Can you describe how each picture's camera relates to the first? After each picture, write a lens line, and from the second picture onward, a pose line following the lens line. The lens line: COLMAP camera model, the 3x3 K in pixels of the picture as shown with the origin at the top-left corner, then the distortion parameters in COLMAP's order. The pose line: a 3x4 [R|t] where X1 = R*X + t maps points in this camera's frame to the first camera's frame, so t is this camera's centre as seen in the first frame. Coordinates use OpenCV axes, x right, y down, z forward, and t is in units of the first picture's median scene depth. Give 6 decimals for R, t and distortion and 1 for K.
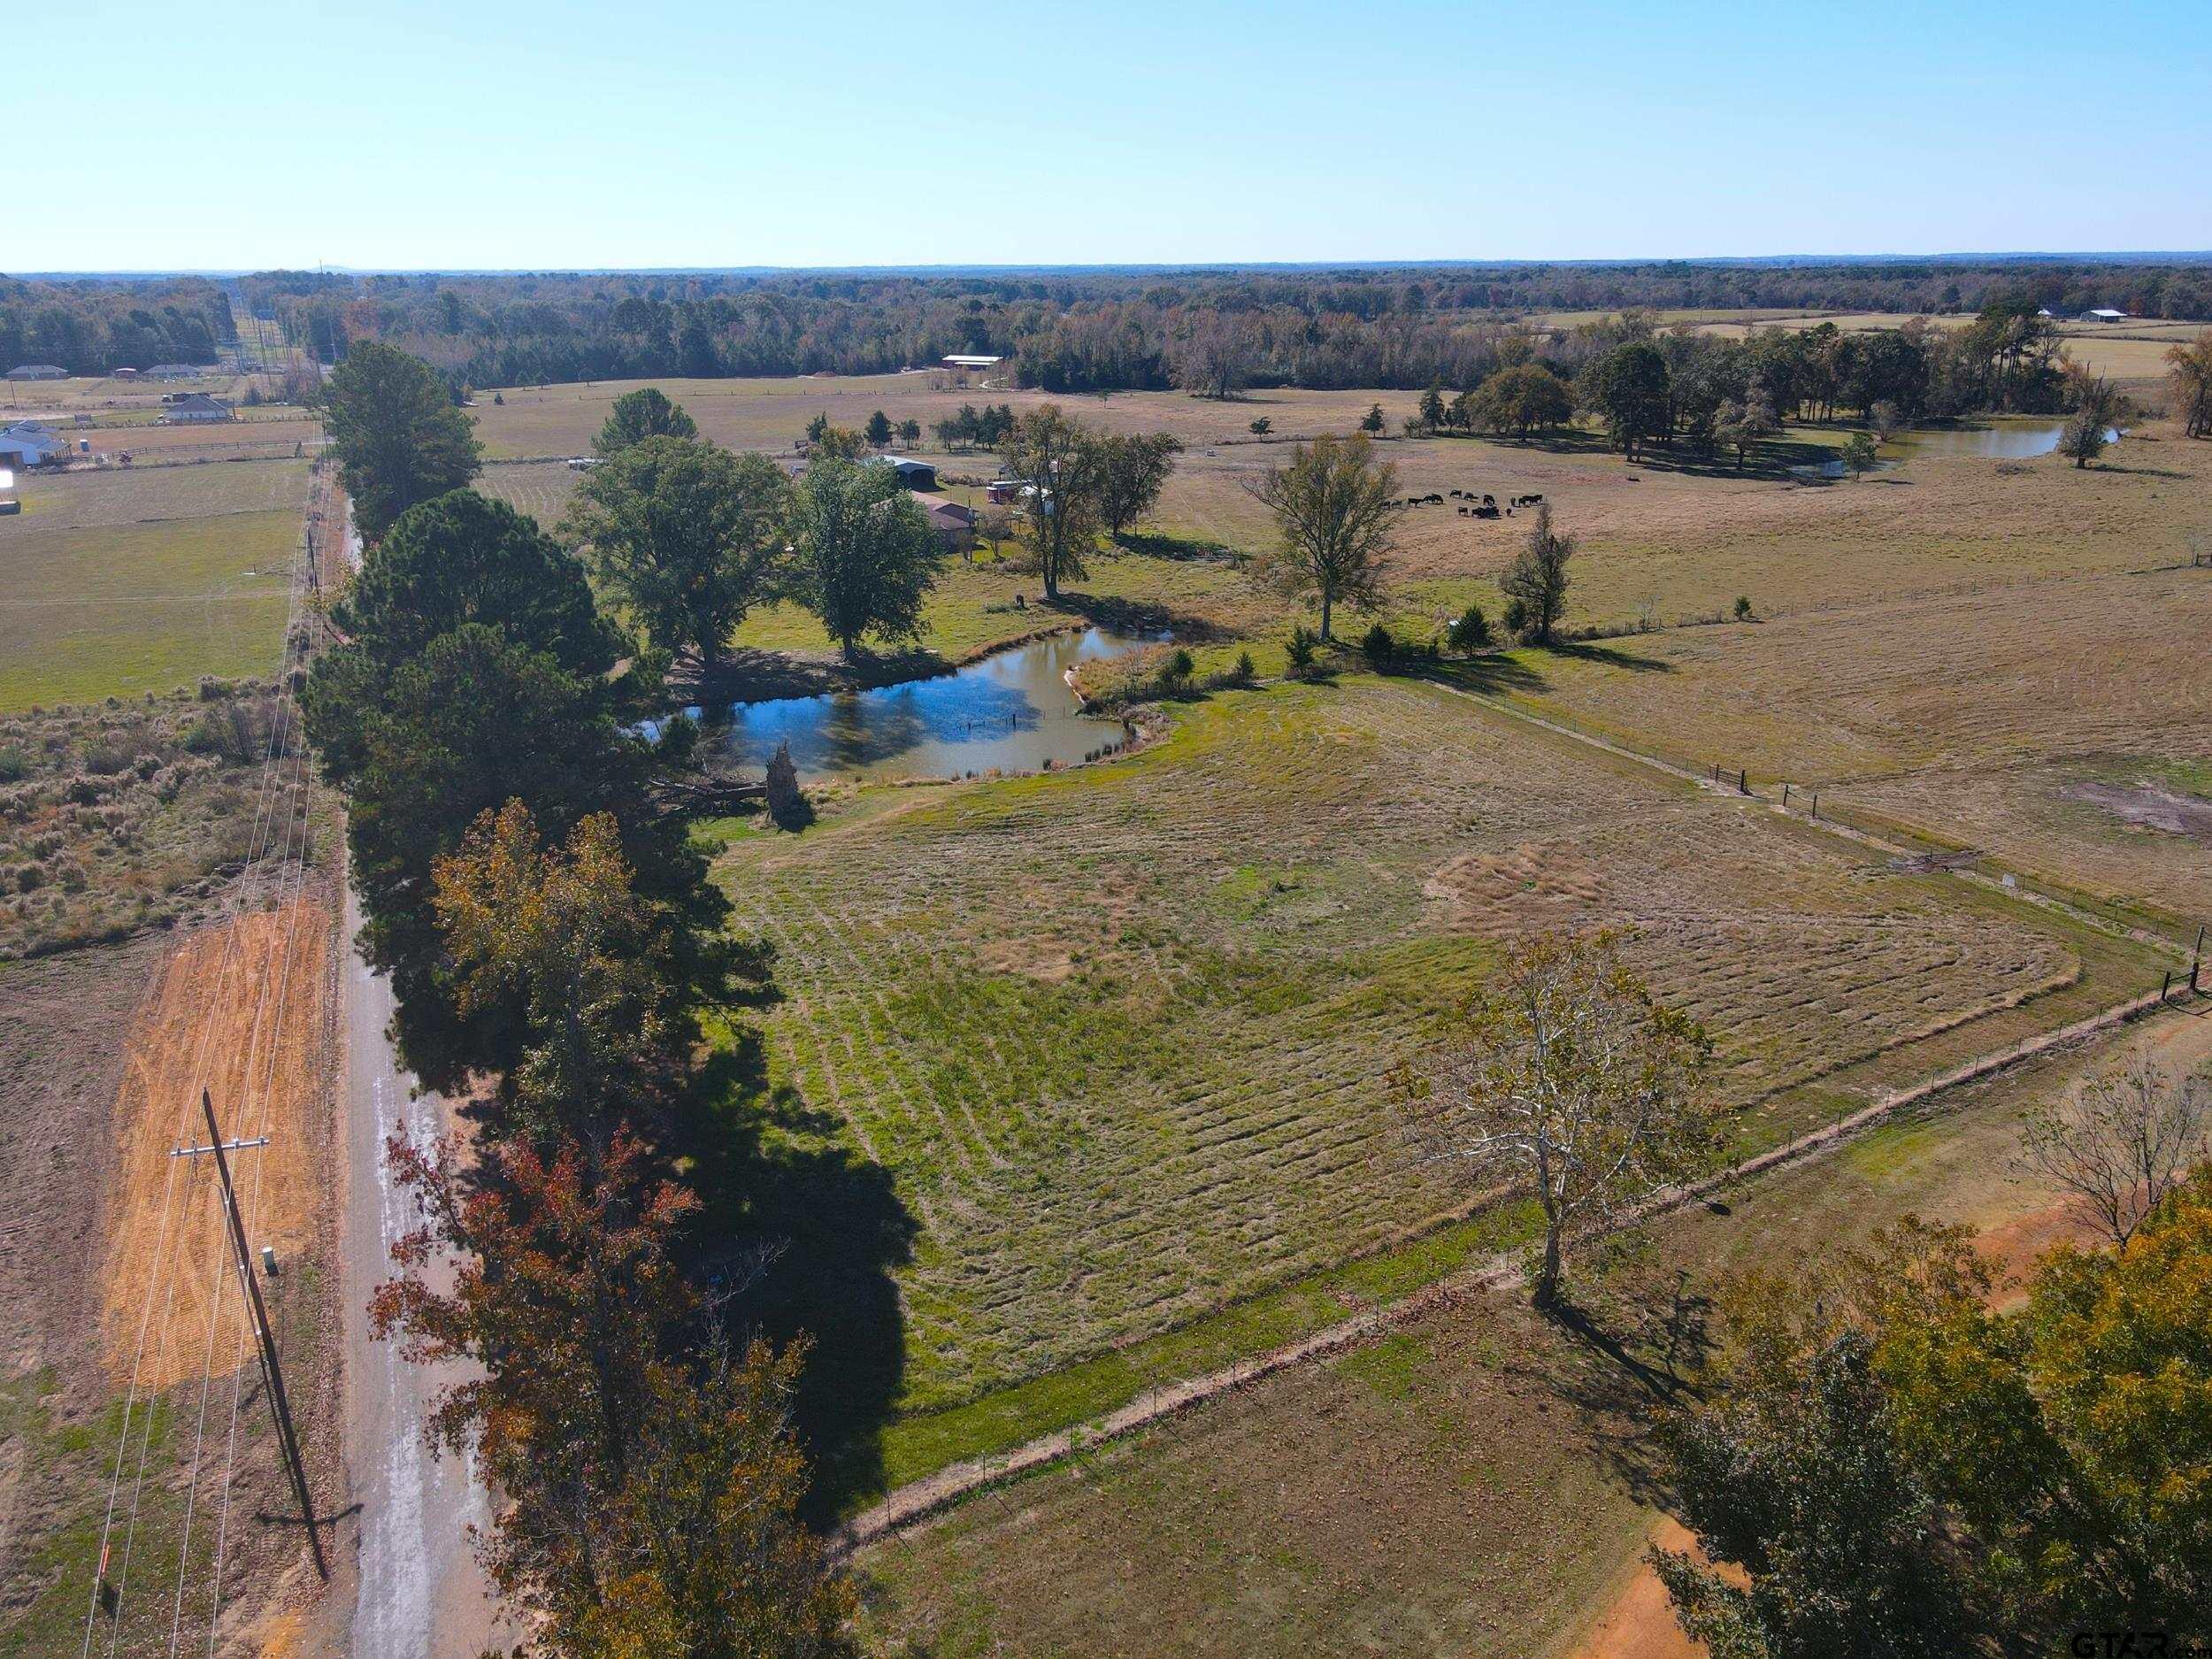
lens RADIAL K [[1621.9, 0, 1087.5], [0, 1621.9, 827.4], [0, 0, 1]] dist [0.018078, 0.001568]
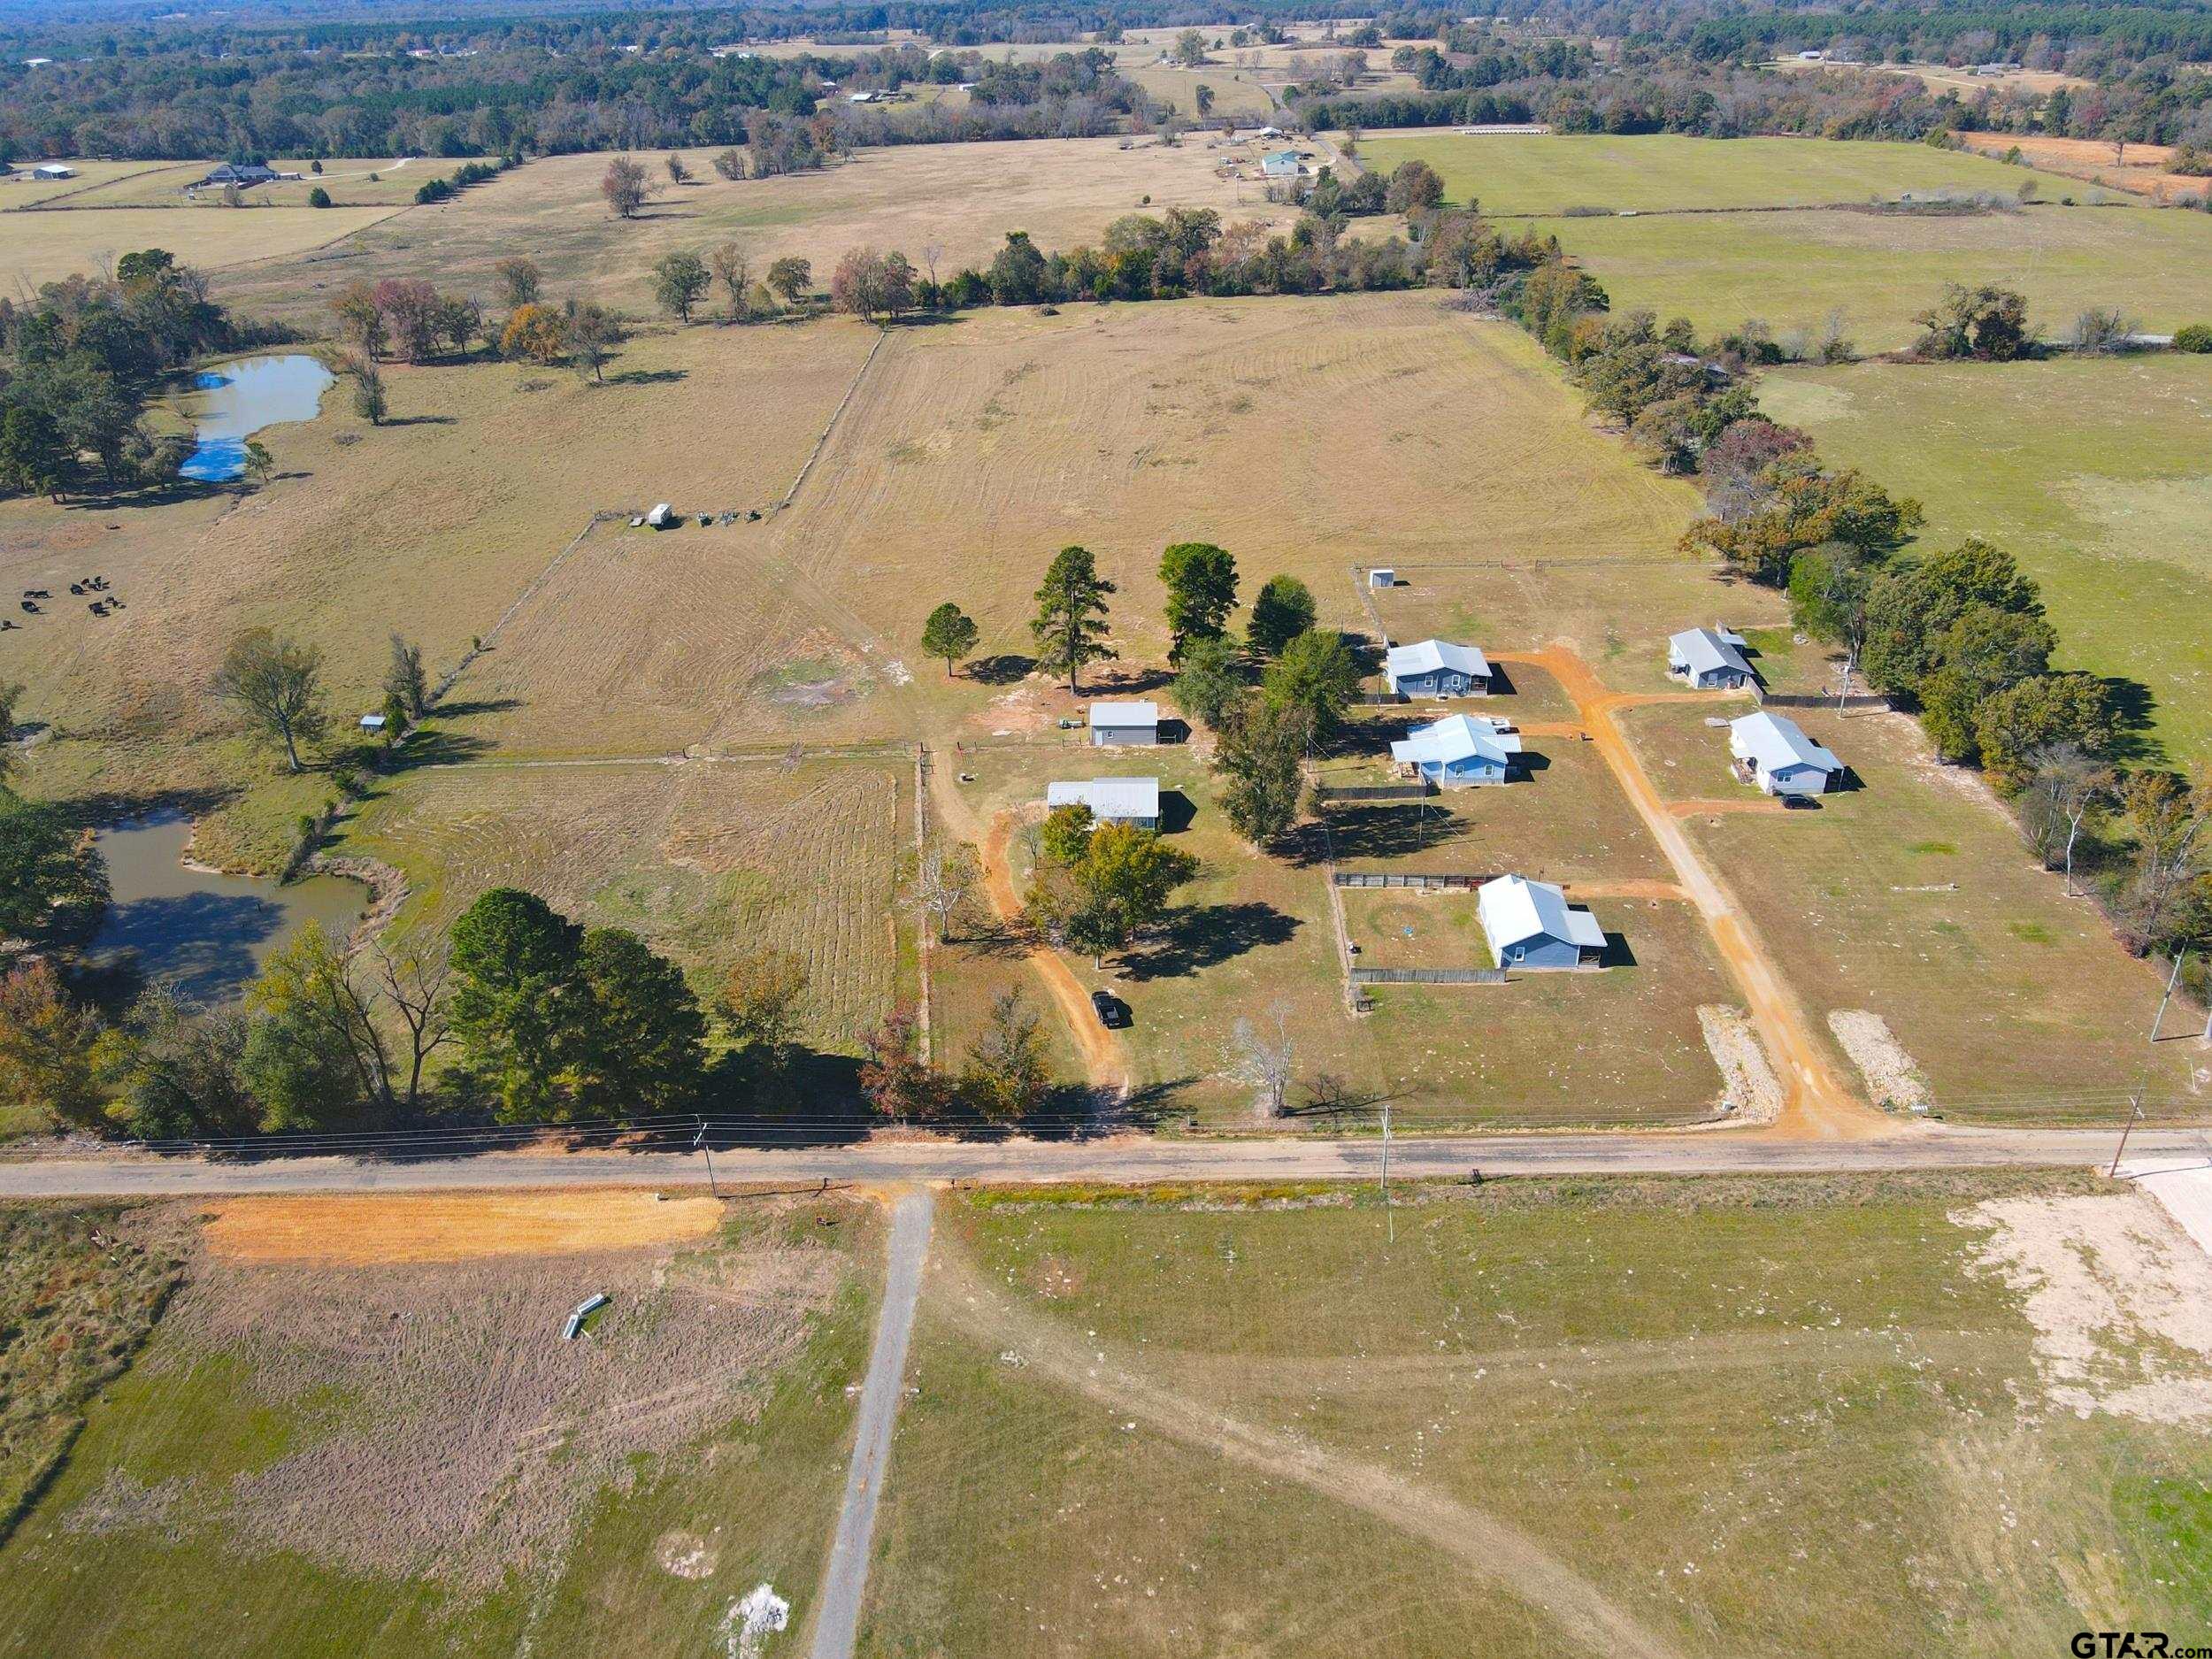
lens RADIAL K [[1621.9, 0, 1087.5], [0, 1621.9, 827.4], [0, 0, 1]] dist [0.018078, 0.001568]
pose [[0.406514, -0.439828, 0.800811, -1.104787], [0.320790, 0.889409, 0.325646, -0.461408], [-0.855477, 0.124512, 0.502650, -0.473717]]
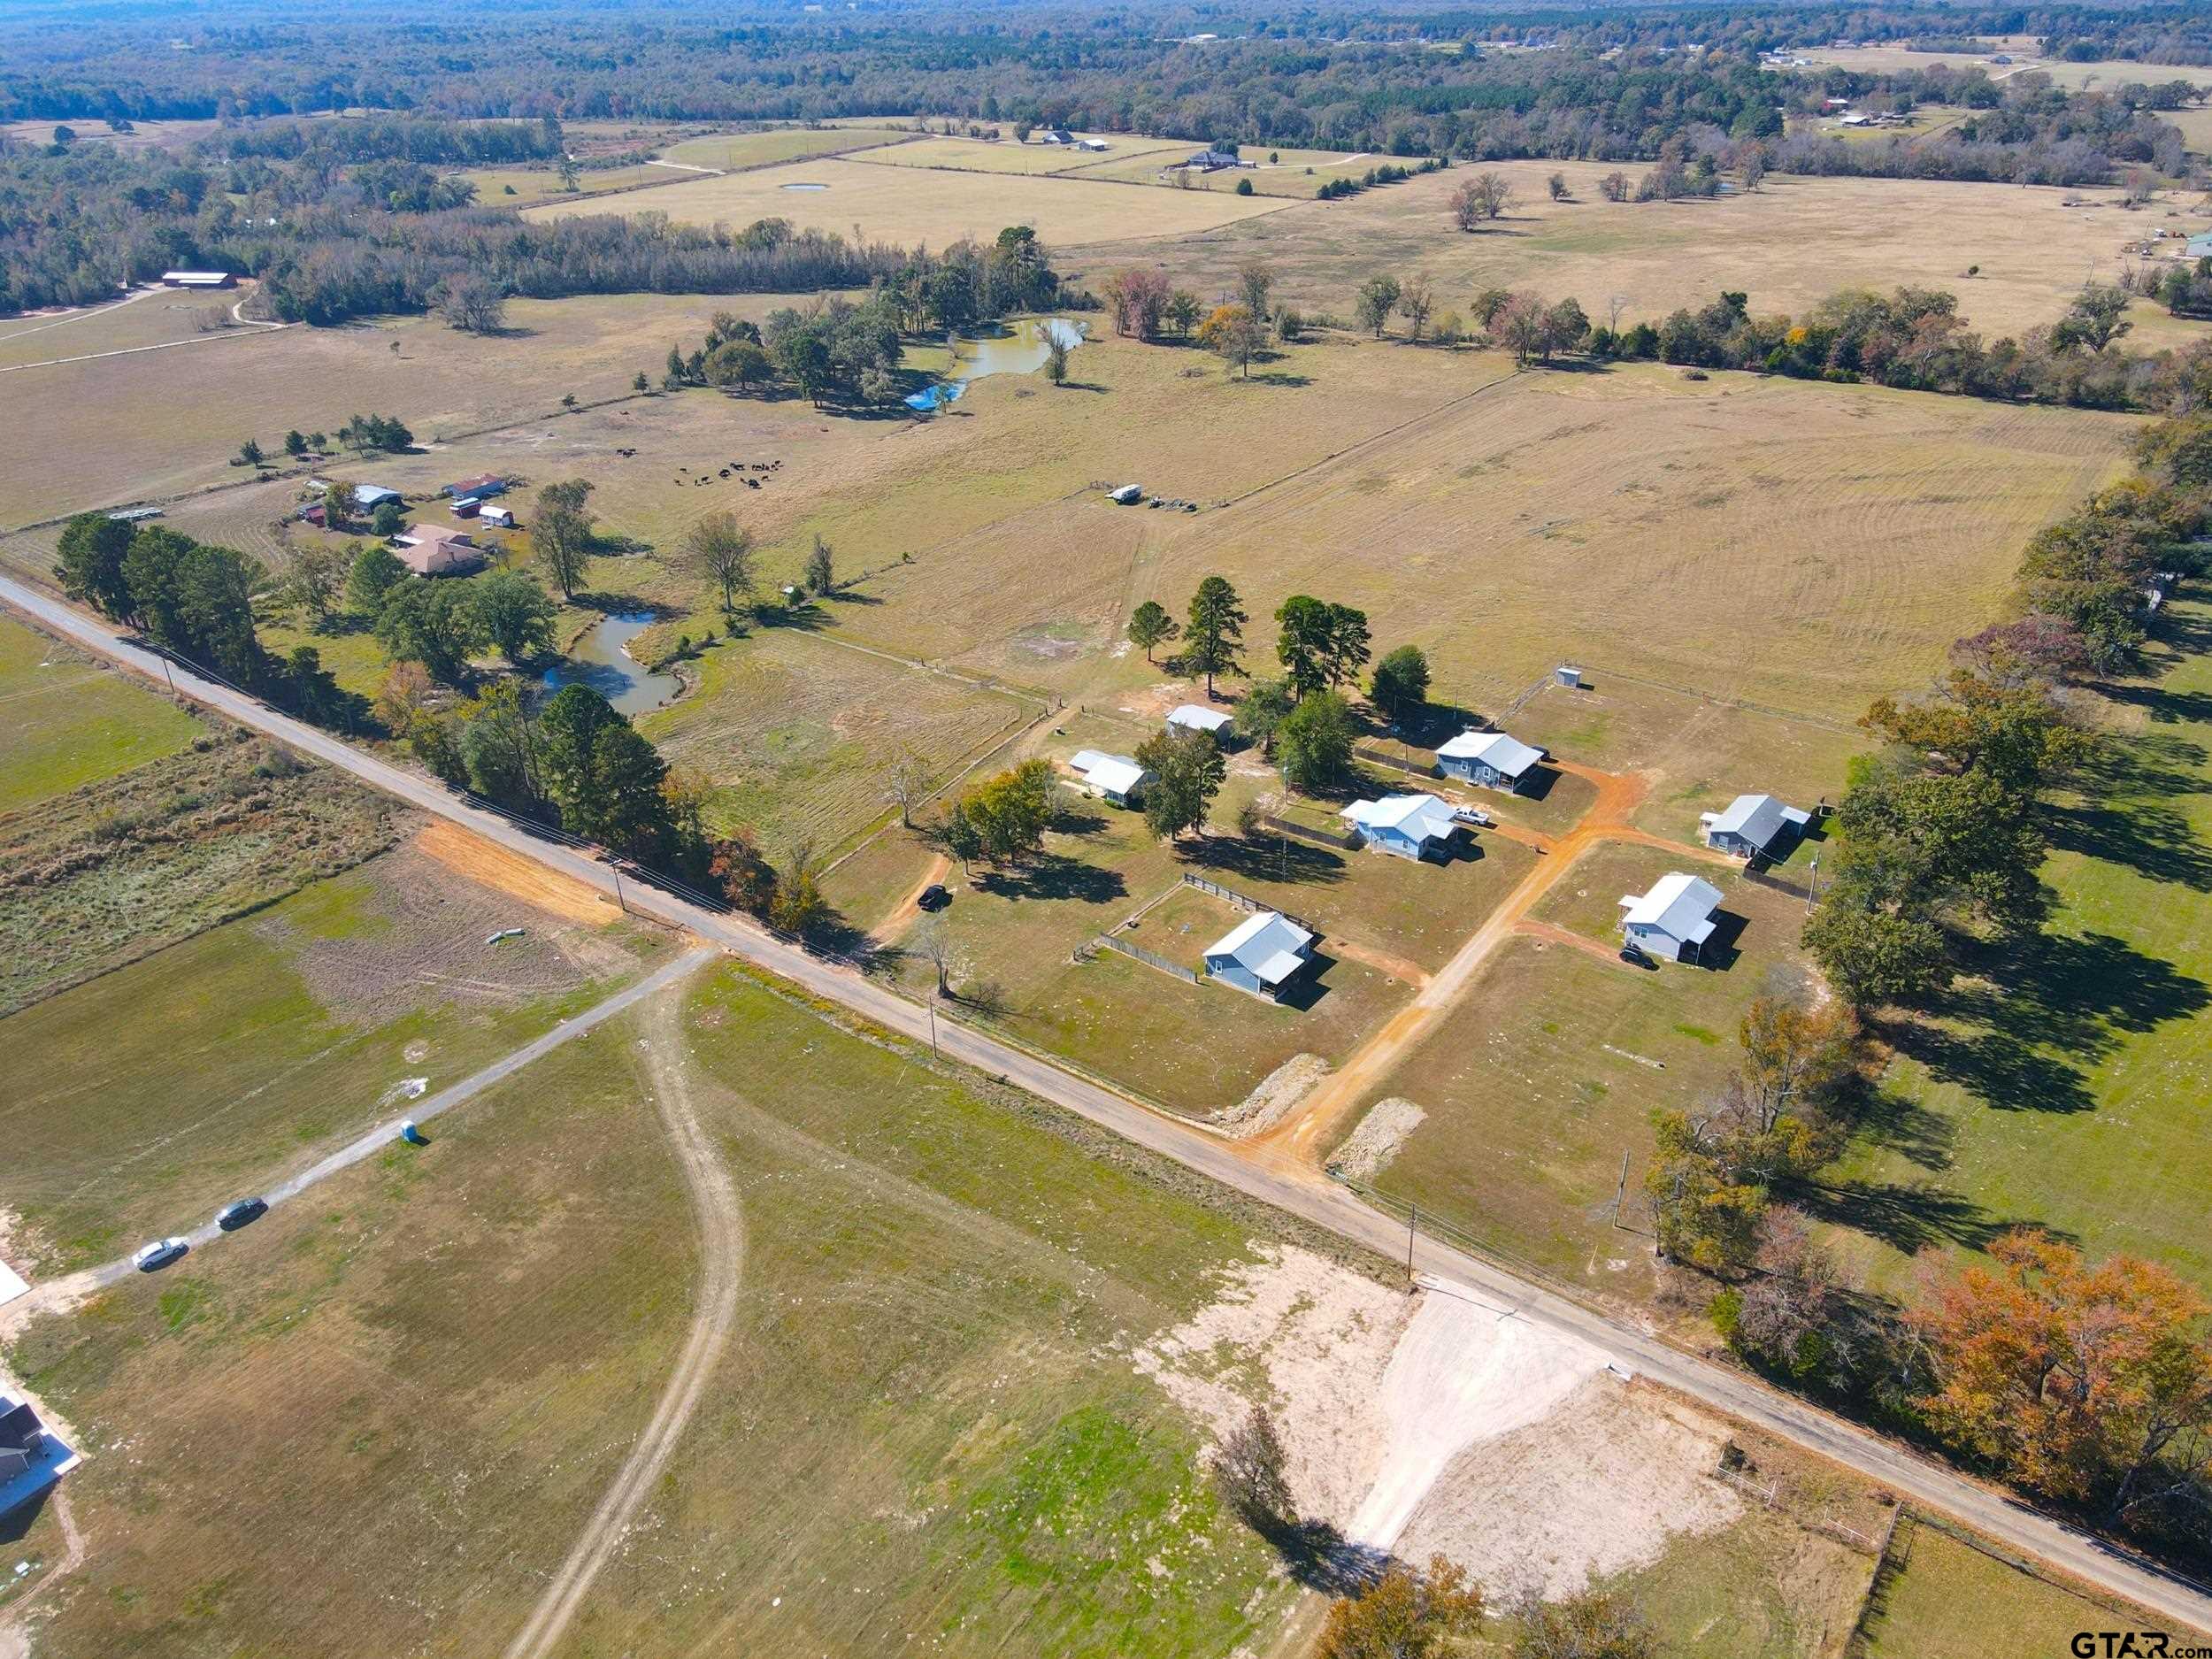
lens RADIAL K [[1621.9, 0, 1087.5], [0, 1621.9, 827.4], [0, 0, 1]] dist [0.018078, 0.001568]
pose [[0.871401, -0.239057, 0.428383, -0.627415], [0.168710, 0.966004, 0.195890, -0.258026], [-0.460648, -0.098427, 0.882108, -1.657740]]
